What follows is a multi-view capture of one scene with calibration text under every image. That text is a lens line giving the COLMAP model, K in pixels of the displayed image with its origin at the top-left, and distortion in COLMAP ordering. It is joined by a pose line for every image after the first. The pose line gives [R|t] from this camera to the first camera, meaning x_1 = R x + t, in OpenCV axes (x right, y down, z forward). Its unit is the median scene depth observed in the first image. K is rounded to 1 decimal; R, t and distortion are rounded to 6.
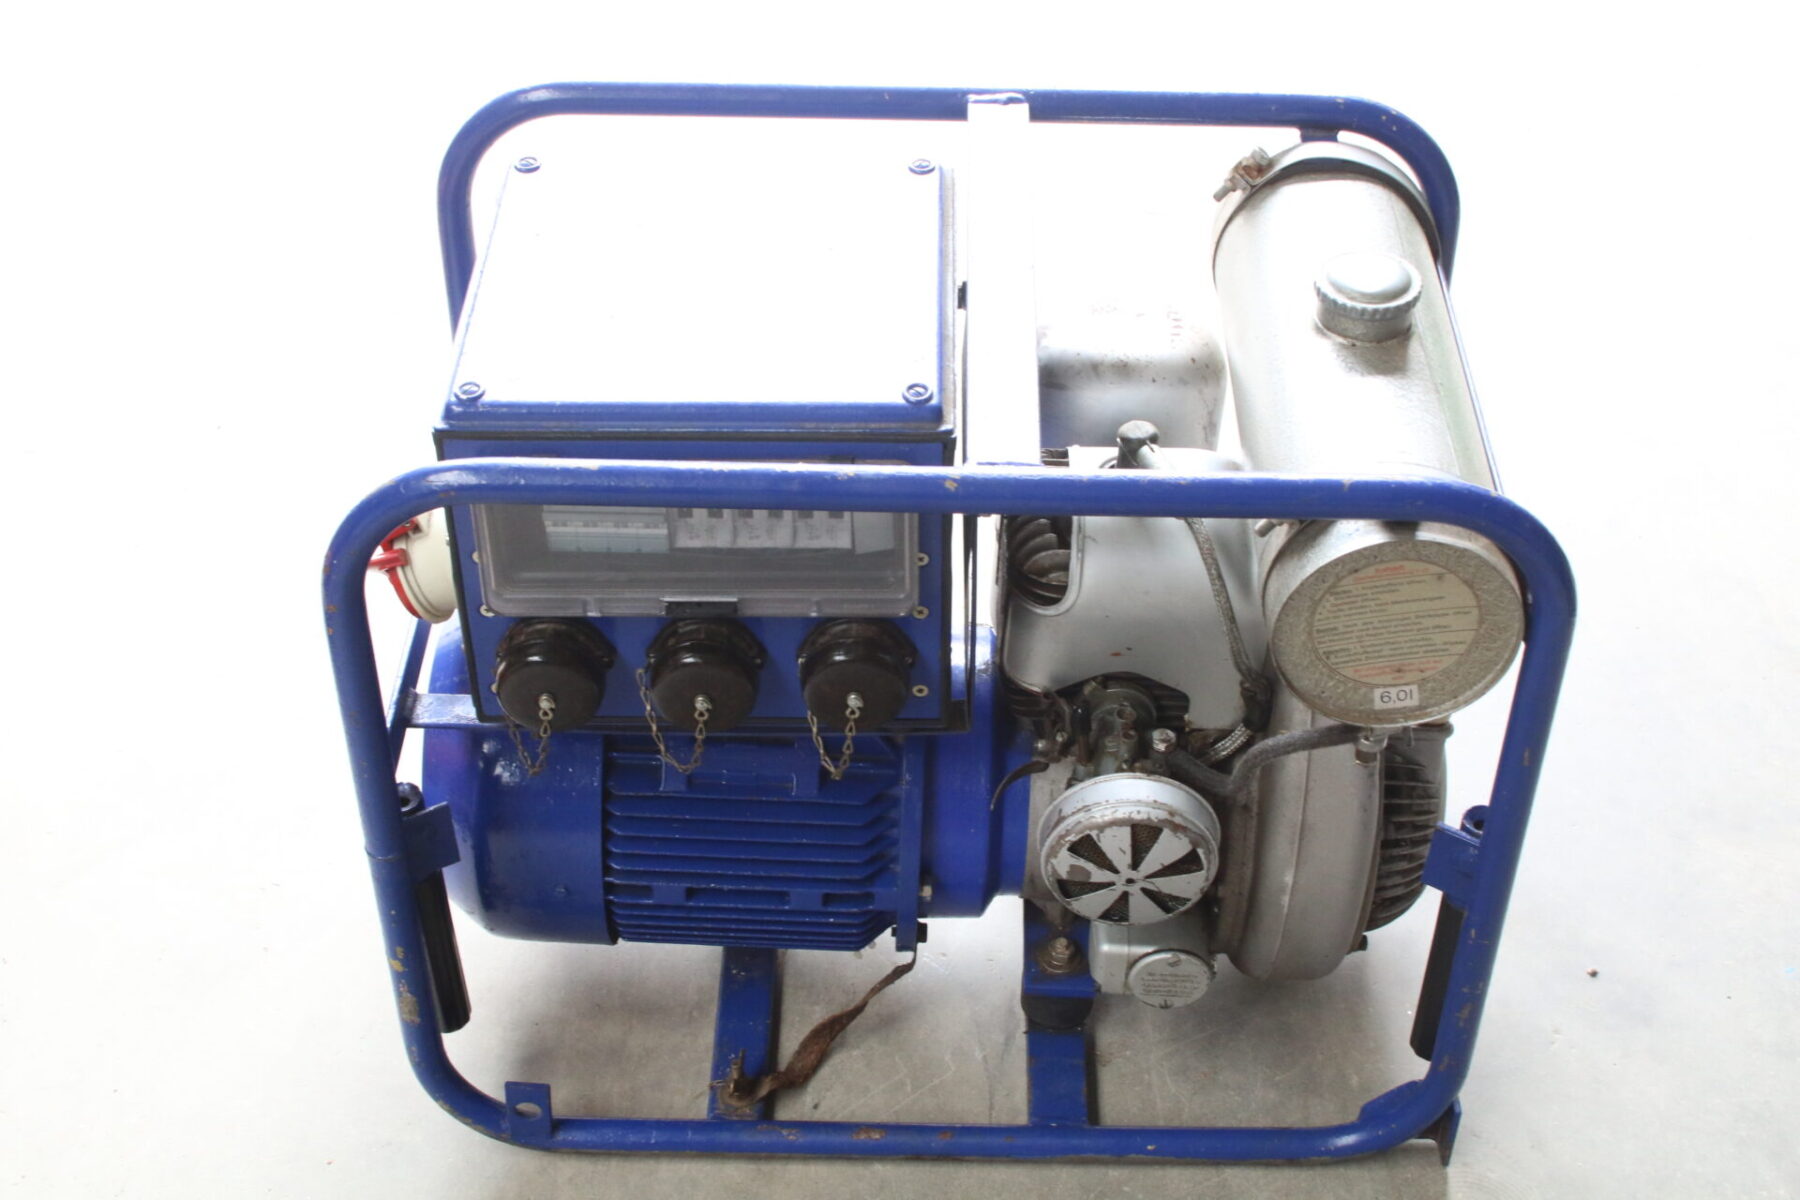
lens RADIAL K [[2462.5, 0, 898.0], [0, 2462.5, 567.4], [0, 0, 1]] dist [-0.017794, 0.046657]
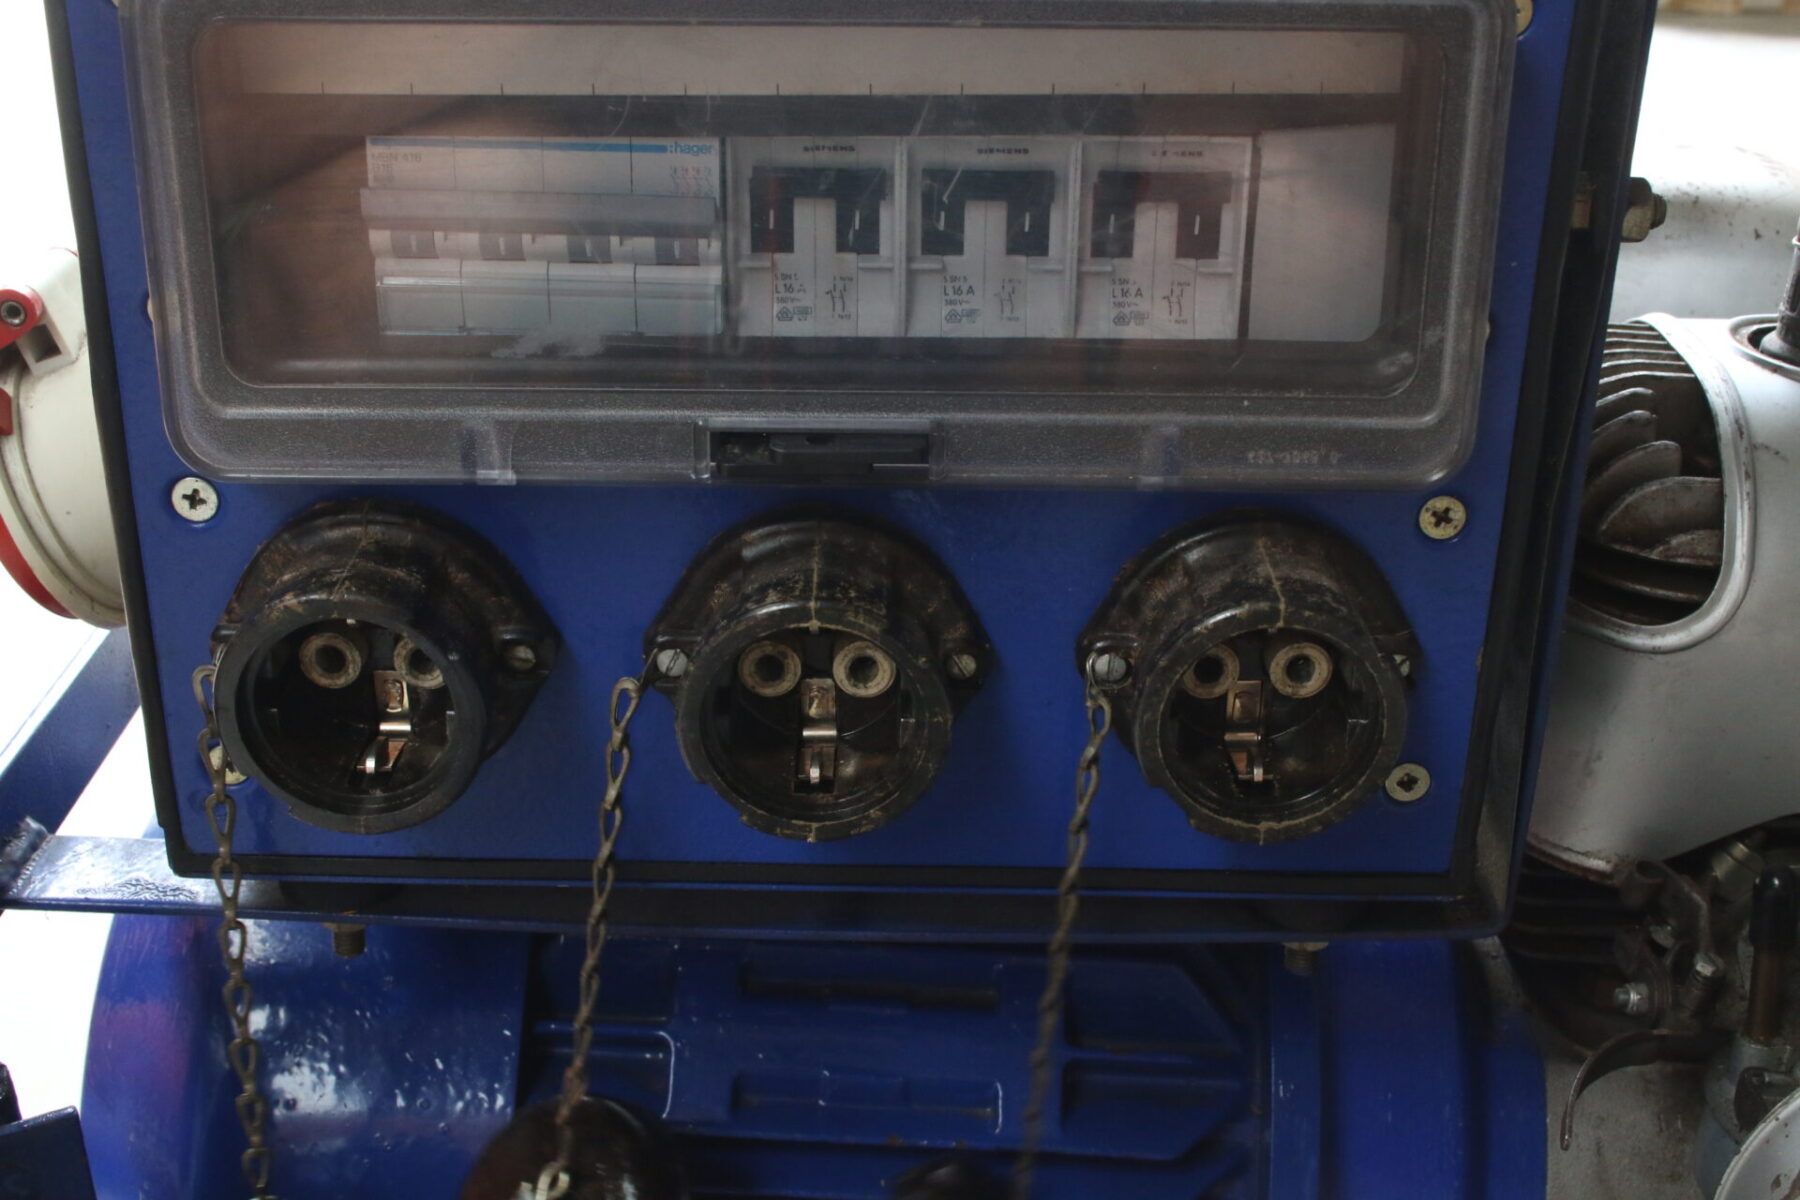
lens RADIAL K [[2257.0, 0, 900.0], [0, 2257.0, 600.0], [0, 0, 1]] dist [-0.018165, -0.056399]
pose [[0.999804, 0.012349, 0.015498, -0.071798], [-0.008303, 0.971177, -0.238216, 0.105647], [-0.017993, 0.238040, 0.971089, 0.691785]]
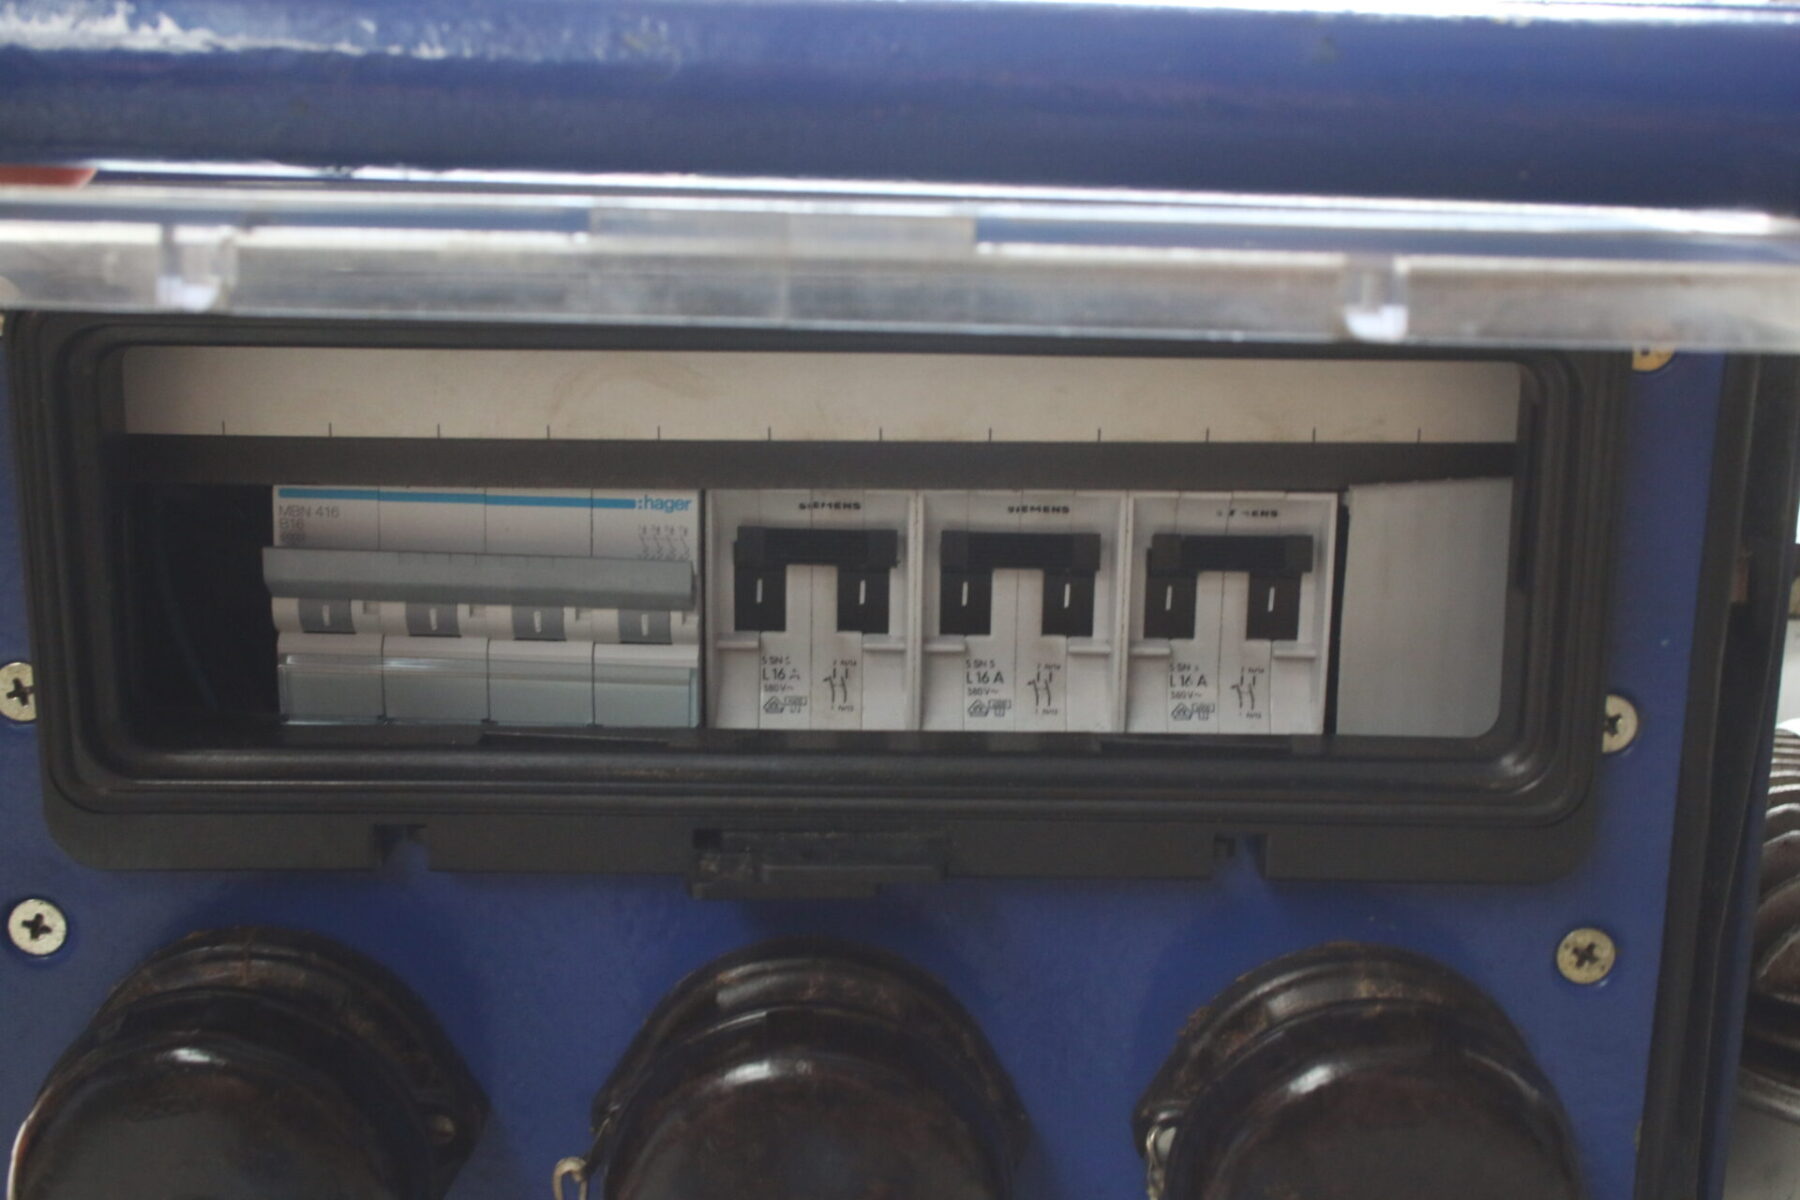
lens RADIAL K [[2462.5, 0, 898.0], [0, 2462.5, 567.4], [0, 0, 1]] dist [-0.017794, 0.046657]
pose [[0.999704, 0.018834, 0.015414, -0.073928], [-0.010416, 0.903512, -0.428437, 0.098839], [-0.021996, 0.428150, 0.903440, 0.726124]]
